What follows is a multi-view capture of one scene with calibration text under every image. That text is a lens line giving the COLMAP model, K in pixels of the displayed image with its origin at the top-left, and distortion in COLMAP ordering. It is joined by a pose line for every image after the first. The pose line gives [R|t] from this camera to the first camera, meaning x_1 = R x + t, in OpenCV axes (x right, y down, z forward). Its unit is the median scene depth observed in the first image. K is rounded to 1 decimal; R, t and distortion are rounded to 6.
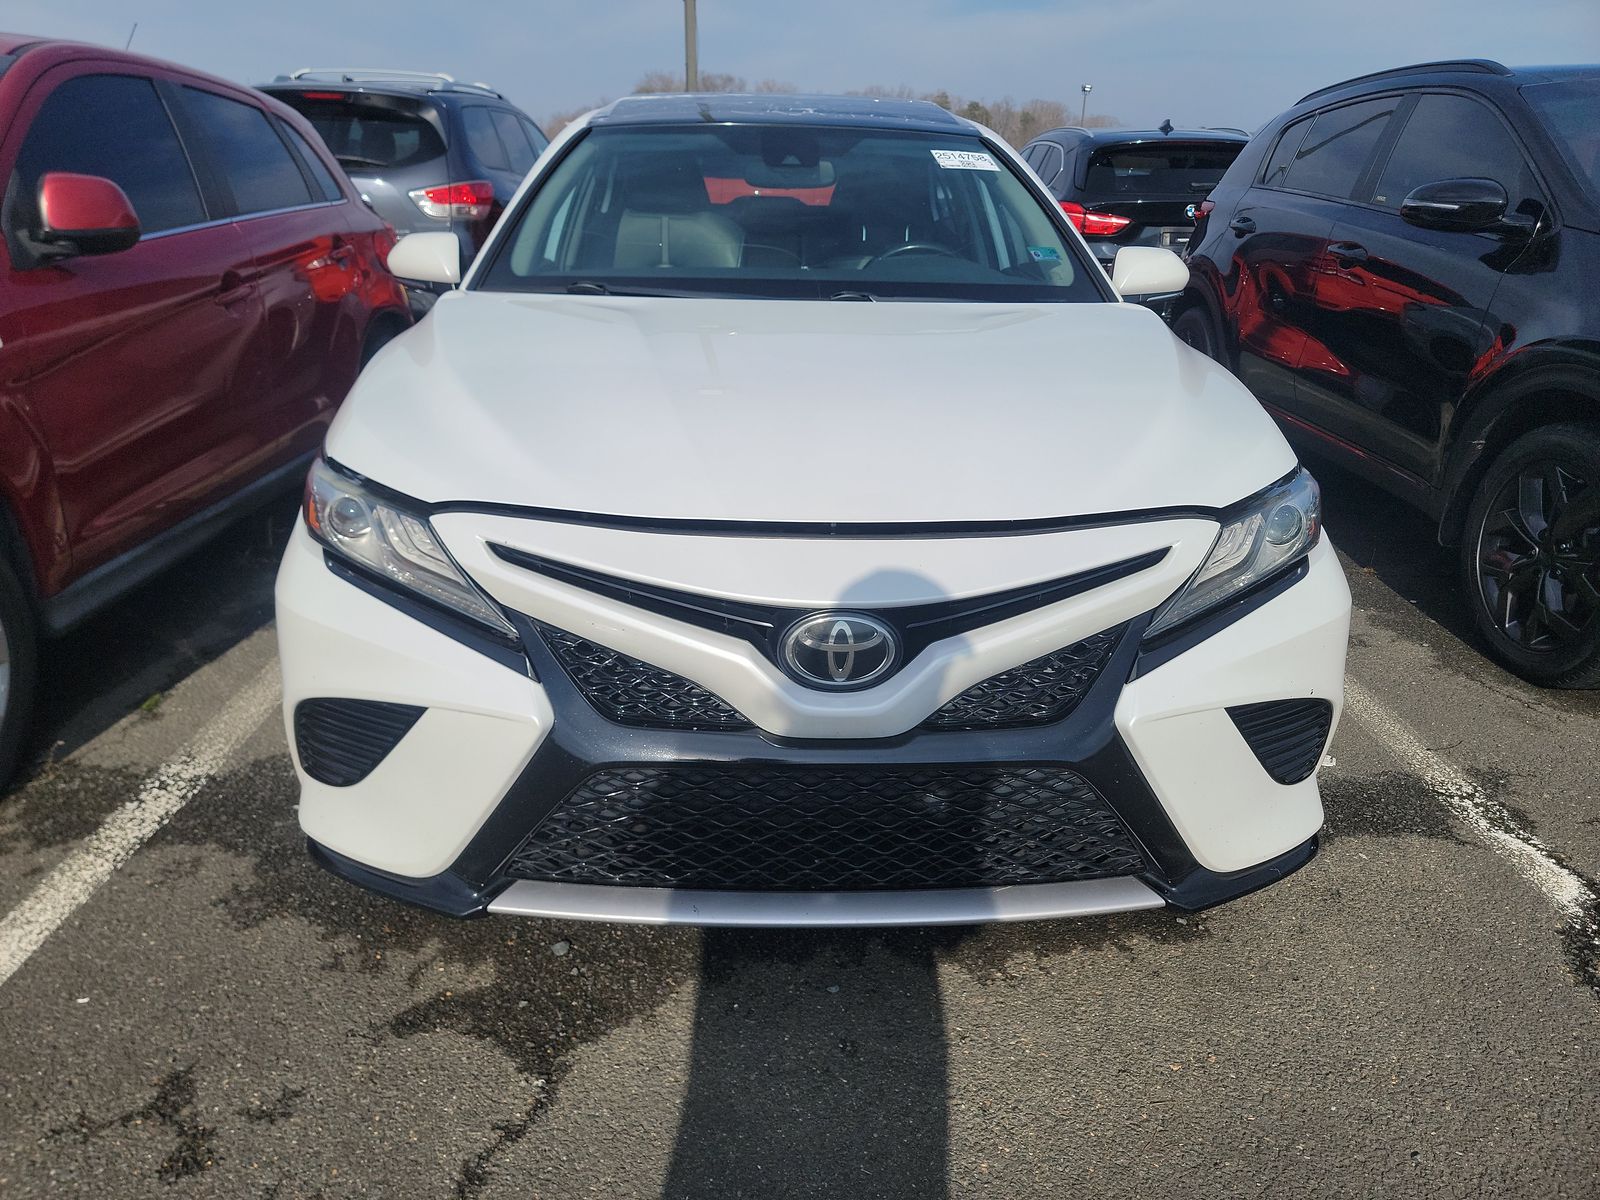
lens RADIAL K [[1114.1, 0, 798.8], [0, 1114.1, 599.9], [0, 0, 1]] dist [0.052614, -0.049676]
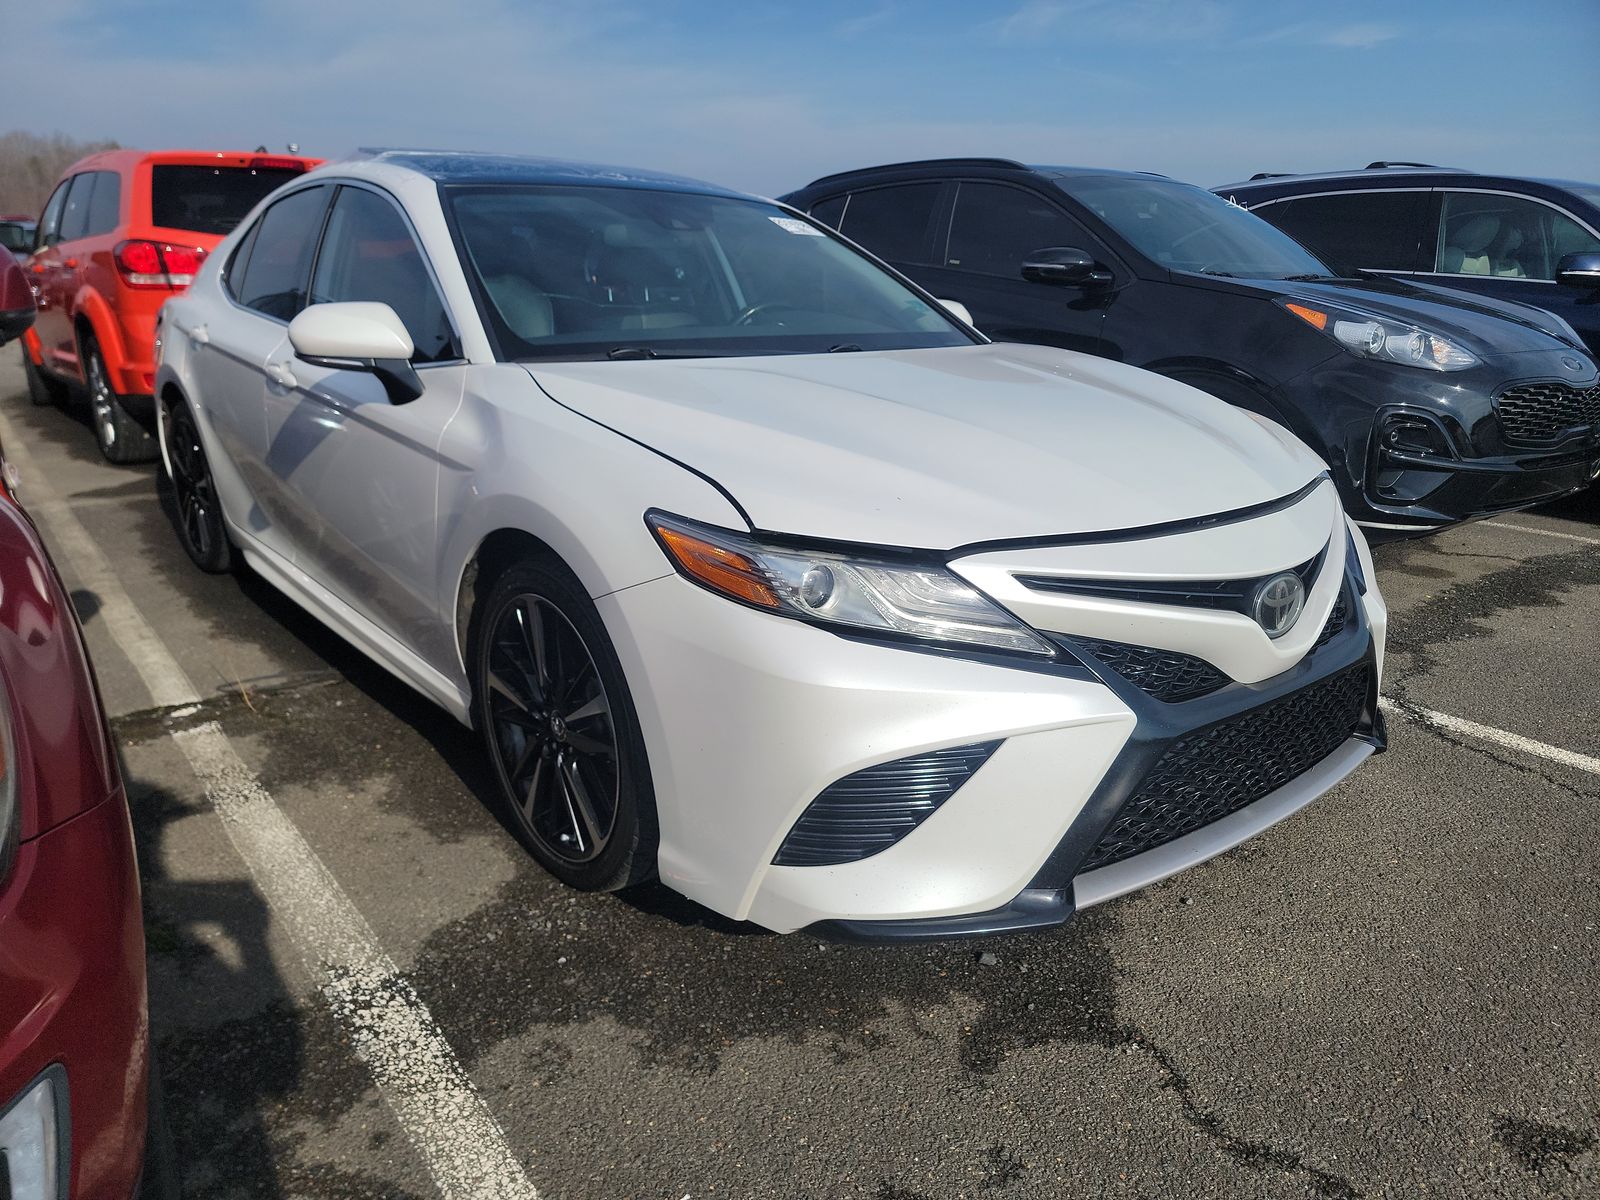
lens RADIAL K [[1114.1, 0, 798.8], [0, 1114.1, 602.3], [0, 0, 1]] dist [0.052614, -0.049676]
pose [[0.798262, -0.179778, 0.574854, -1.040982], [0.206667, 0.978228, 0.018942, -0.087266], [-0.565744, 0.103683, 0.818037, 0.232480]]
